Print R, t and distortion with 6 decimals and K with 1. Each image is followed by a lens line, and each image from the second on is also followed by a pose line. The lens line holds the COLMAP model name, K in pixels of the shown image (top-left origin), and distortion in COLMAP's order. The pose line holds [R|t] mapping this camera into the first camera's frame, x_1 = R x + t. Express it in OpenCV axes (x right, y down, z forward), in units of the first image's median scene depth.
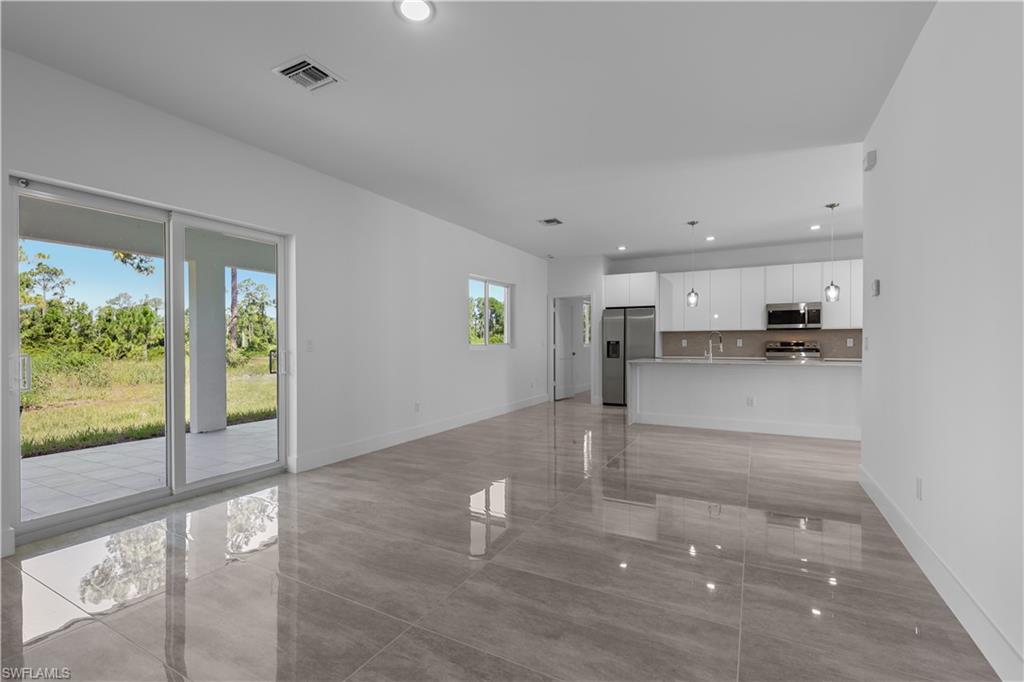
lens RADIAL K [[447.3, 0, 512.8], [0, 447.3, 344.1], [0, 0, 1]] dist [0.003685, -0.000474]
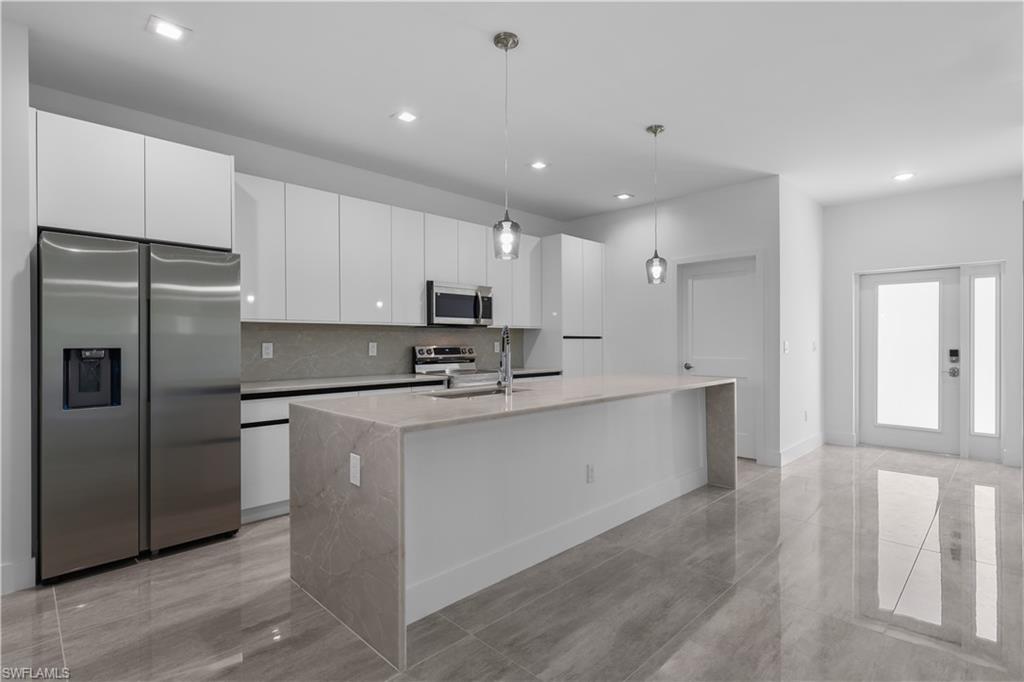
lens RADIAL K [[499.4, 0, 513.8], [0, 499.4, 341.9], [0, 0, 1]] dist [0.003847, 0.000494]
pose [[0.282955, 0.001601, 0.959132, -0.006981], [0.007010, 0.999968, -0.003737, -0.009084], [-0.959108, 0.007780, 0.282934, 0.742480]]
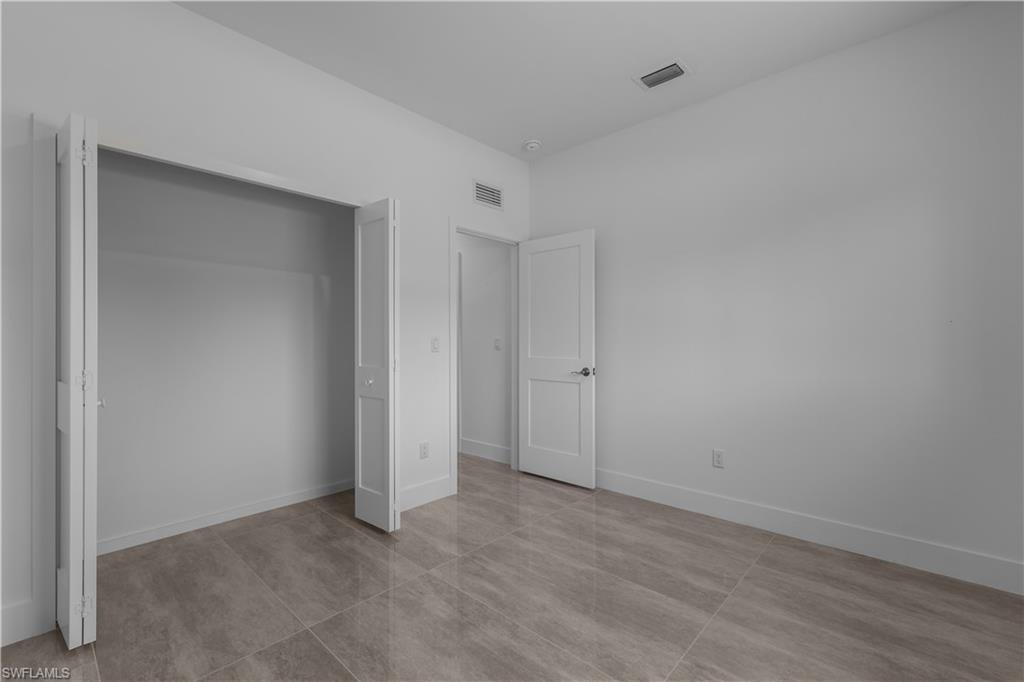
lens RADIAL K [[447.3, 0, 512.1], [0, 447.3, 336.9], [0, 0, 1]] dist [0.003685, -0.000474]
pose [[-0.970345, 0.010395, 0.241503, 0.032255], [0.010101, 0.999946, -0.002455, -0.004633], [-0.241515, 0.000057, -0.970397, 0.620170]]
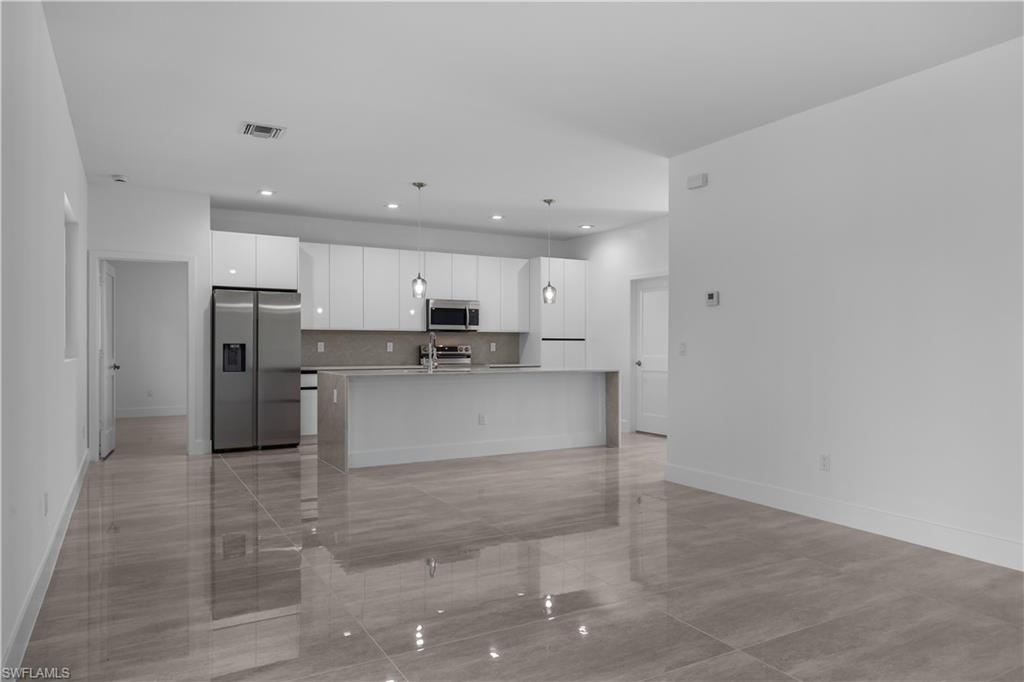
lens RADIAL K [[673.2, 0, 510.6], [0, 673.2, 344.9], [0, 0, 1]] dist [0.004893, 0.001447]
pose [[0.527078, 0.004344, 0.849806, -0.391748], [0.000043, 0.999987, -0.005138, -0.000911], [-0.849817, 0.002745, 0.527071, 0.244774]]
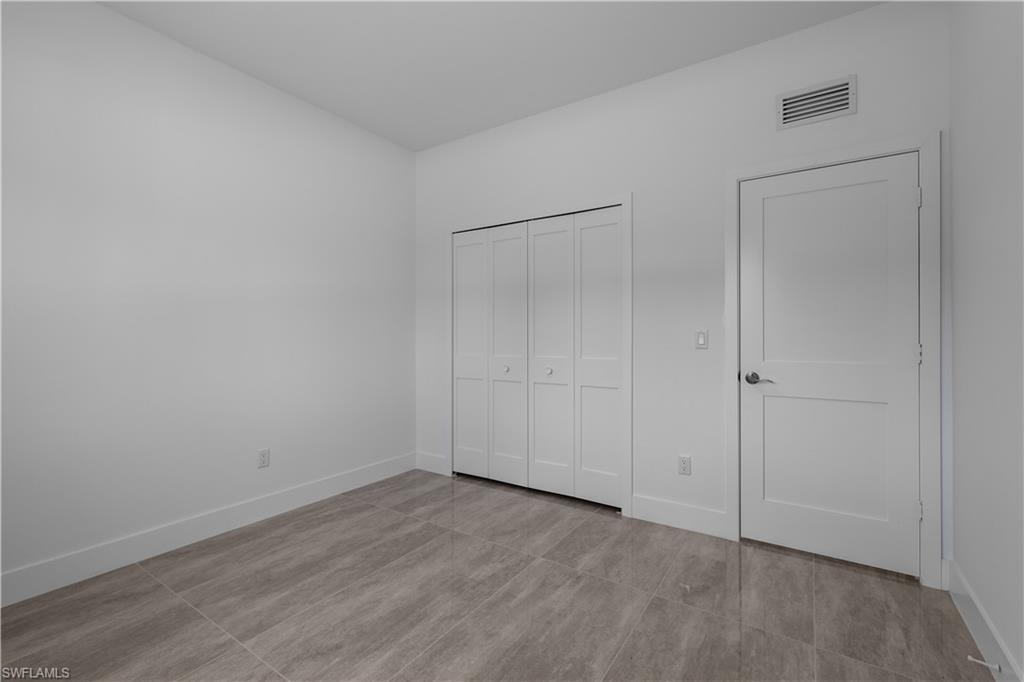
lens RADIAL K [[447.3, 0, 515.4], [0, 447.3, 335.5], [0, 0, 1]] dist [0.003685, -0.000474]
pose [[0.090688, 0.006008, 0.995861, -0.161860], [0.007551, 0.999949, -0.006720, -0.001089], [-0.995851, 0.008129, 0.090638, 0.313596]]
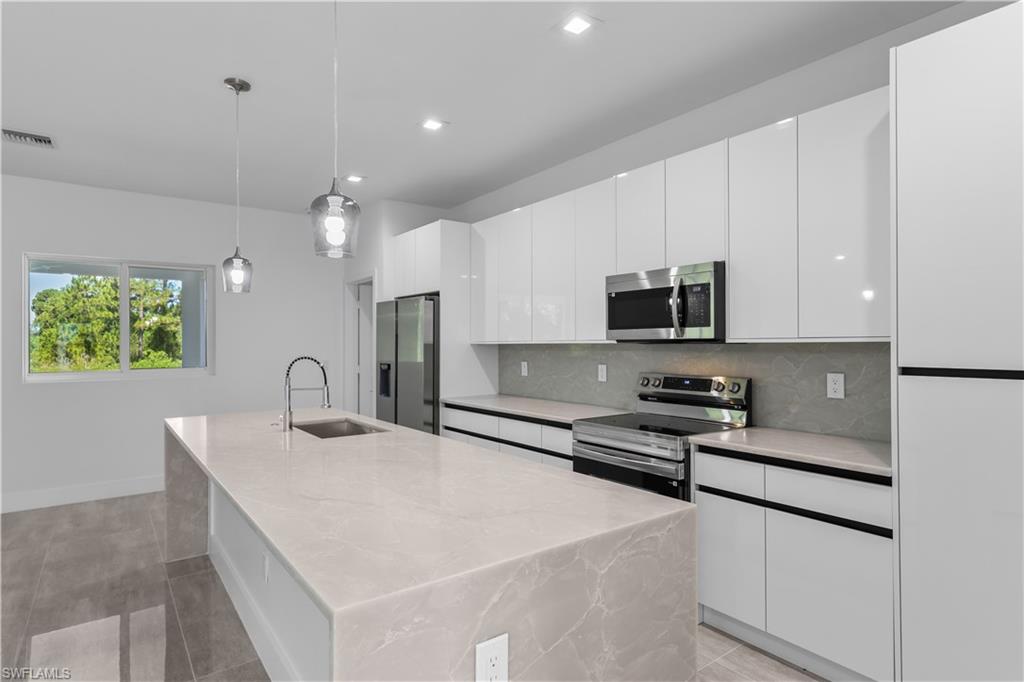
lens RADIAL K [[547.2, 0, 509.2], [0, 547.2, 340.5], [0, 0, 1]] dist [0.003672, 0.000183]
pose [[0.904950, -0.005228, -0.425486, 0.704598], [0.001733, 0.999962, -0.008599, -0.031630], [0.425515, 0.007045, 0.904924, 0.562057]]
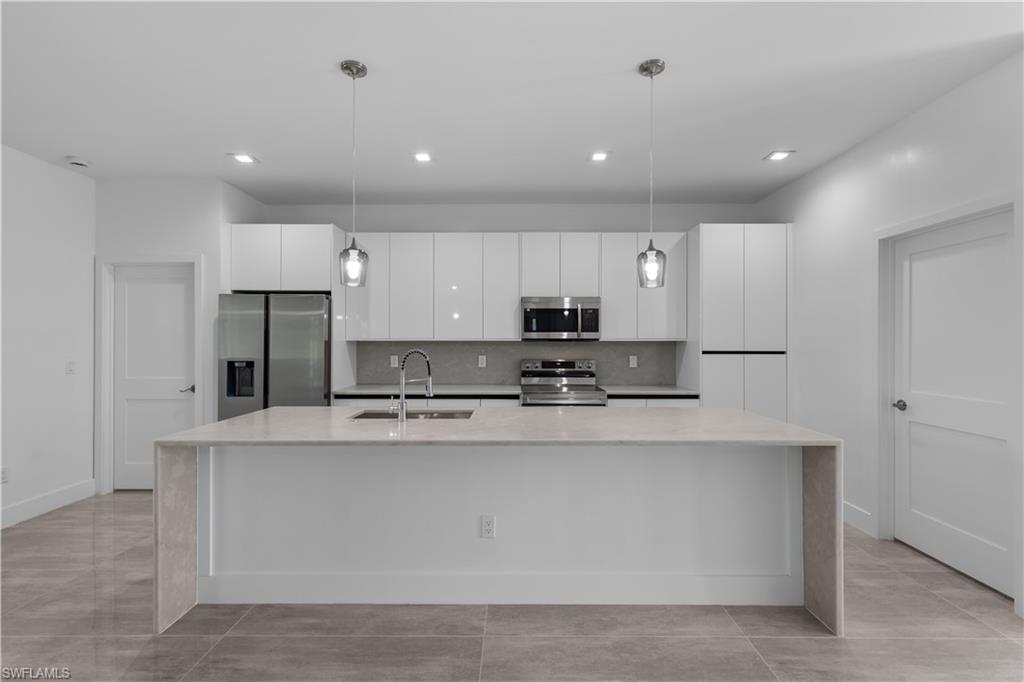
lens RADIAL K [[447.3, 0, 511.4], [0, 447.3, 340.8], [0, 0, 1]] dist [0.003685, -0.000474]
pose [[0.882329, 0.003694, 0.470618, 0.289031], [-0.001039, 0.999982, -0.005903, -0.029549], [-0.470632, 0.004719, 0.882317, 0.506890]]
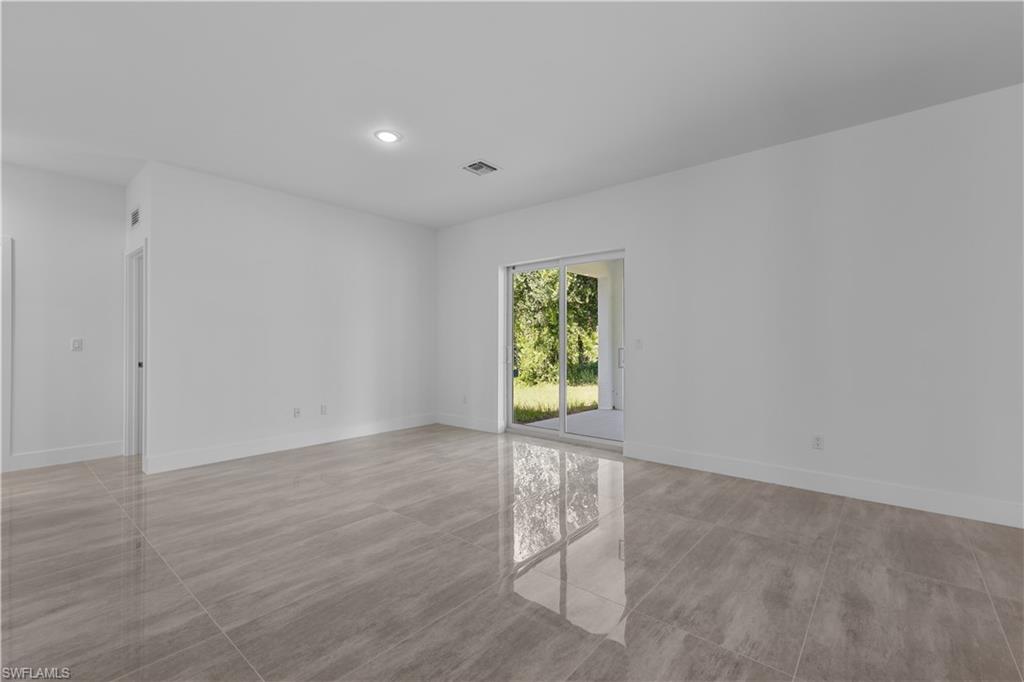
lens RADIAL K [[447.3, 0, 515.8], [0, 447.3, 341.2], [0, 0, 1]] dist [0.003685, -0.000474]
pose [[-0.202163, 0.006045, -0.979333, 0.380851], [-0.001655, 0.999977, 0.006514, -0.005202], [0.979351, 0.002938, -0.202148, 0.537948]]
